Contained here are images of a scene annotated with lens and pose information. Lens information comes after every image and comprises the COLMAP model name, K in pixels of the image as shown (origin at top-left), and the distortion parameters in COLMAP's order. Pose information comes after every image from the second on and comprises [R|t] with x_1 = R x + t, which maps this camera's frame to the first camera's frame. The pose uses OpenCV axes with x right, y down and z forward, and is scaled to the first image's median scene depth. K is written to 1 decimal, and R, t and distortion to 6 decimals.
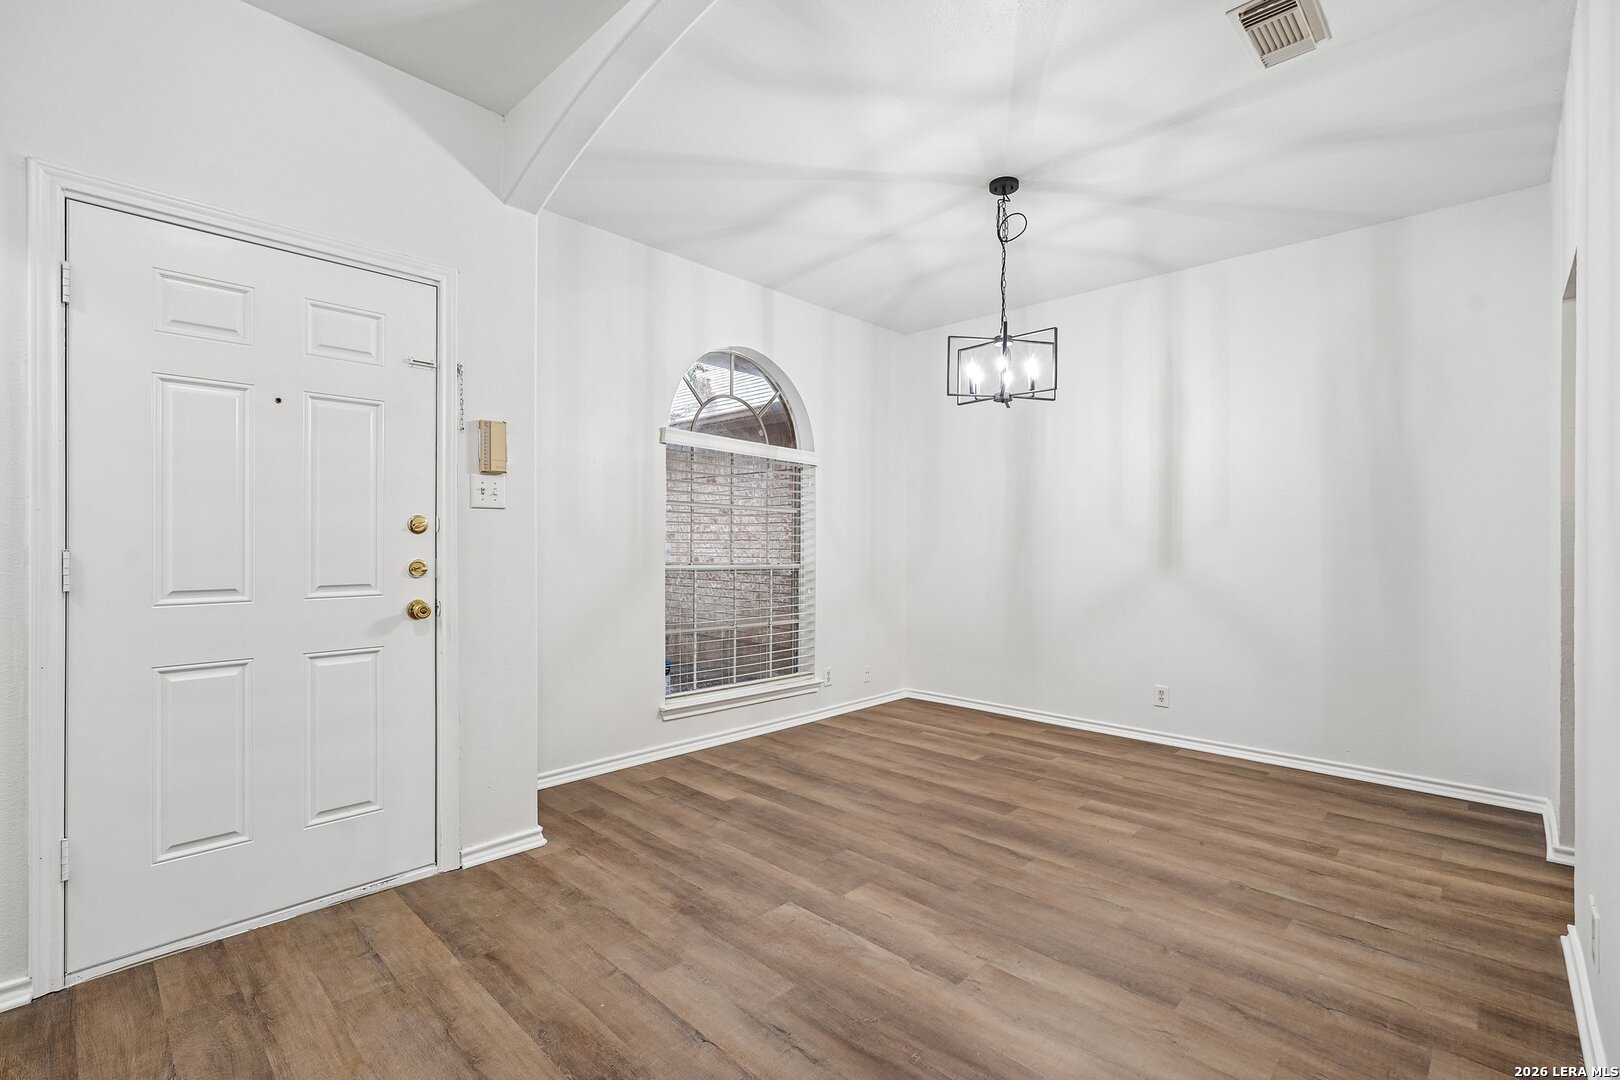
lens RADIAL K [[729.4, 0, 803.5], [0, 729.4, 539.0], [0, 0, 1]] dist [-0.006527, 0.000468]
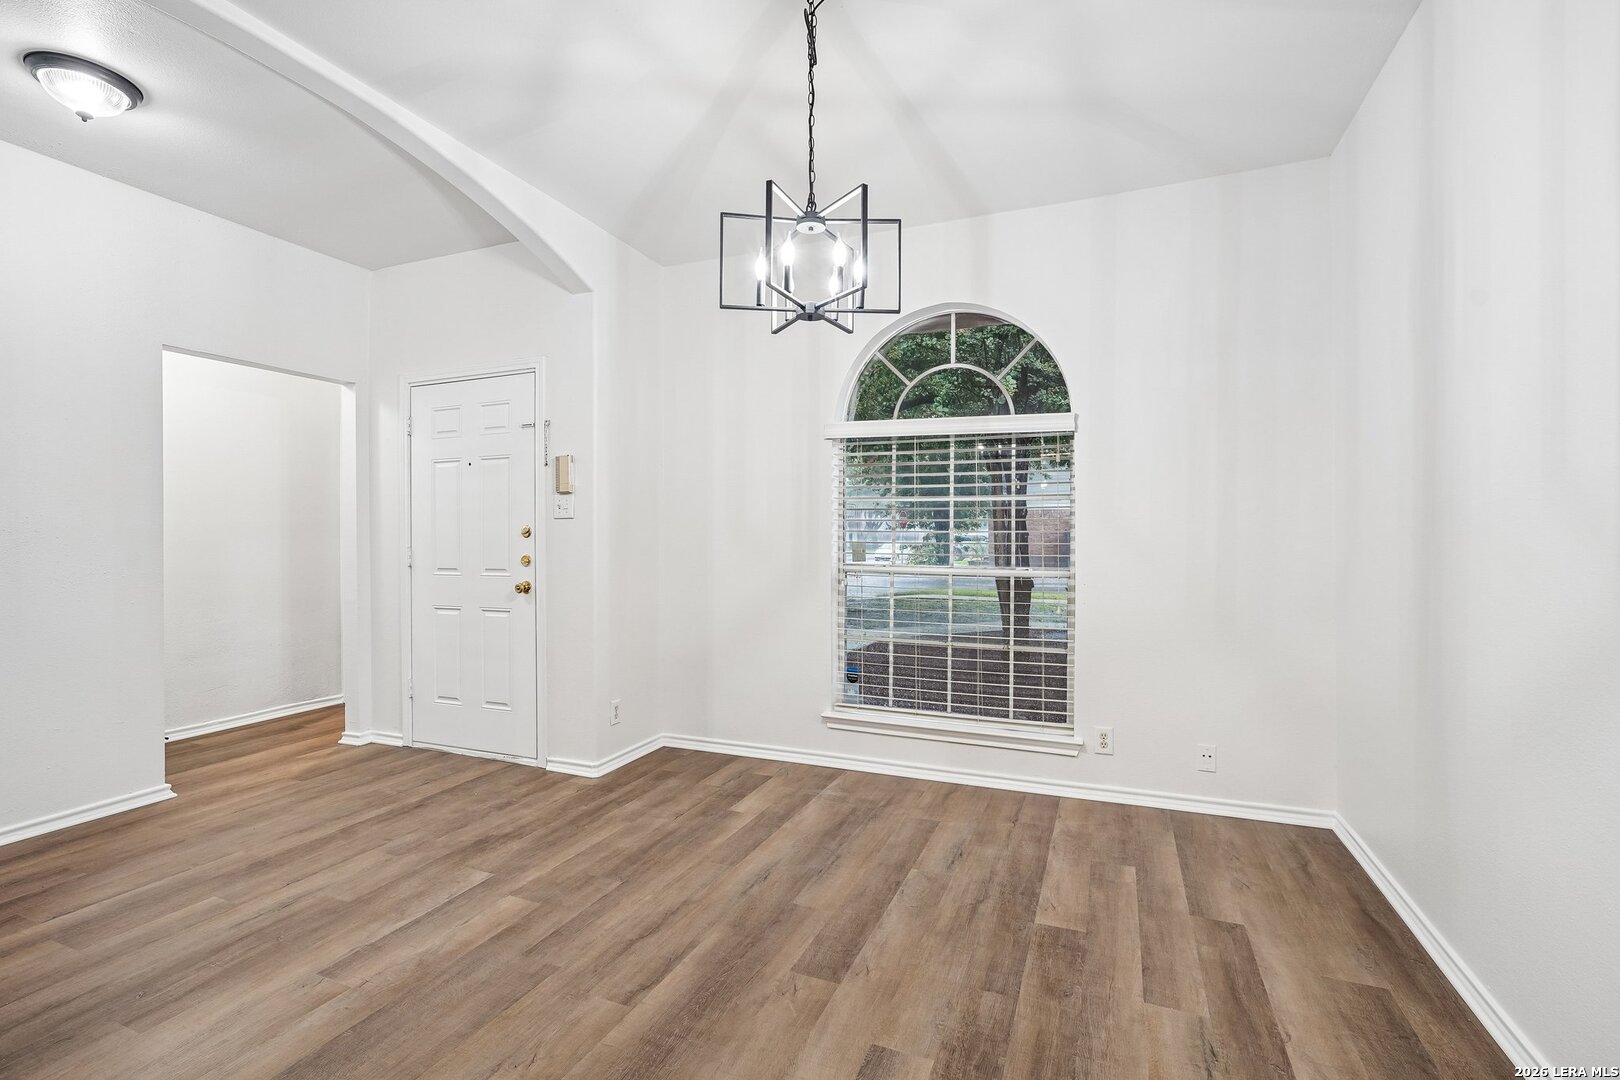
lens RADIAL K [[729.4, 0, 803.5], [0, 729.4, 539.0], [0, 0, 1]] dist [-0.006527, 0.000468]
pose [[0.362395, -0.007111, -0.931997, 0.960692], [0.008851, 0.999952, -0.004187, 0.006132], [0.931982, -0.006732, 0.362441, 0.860577]]
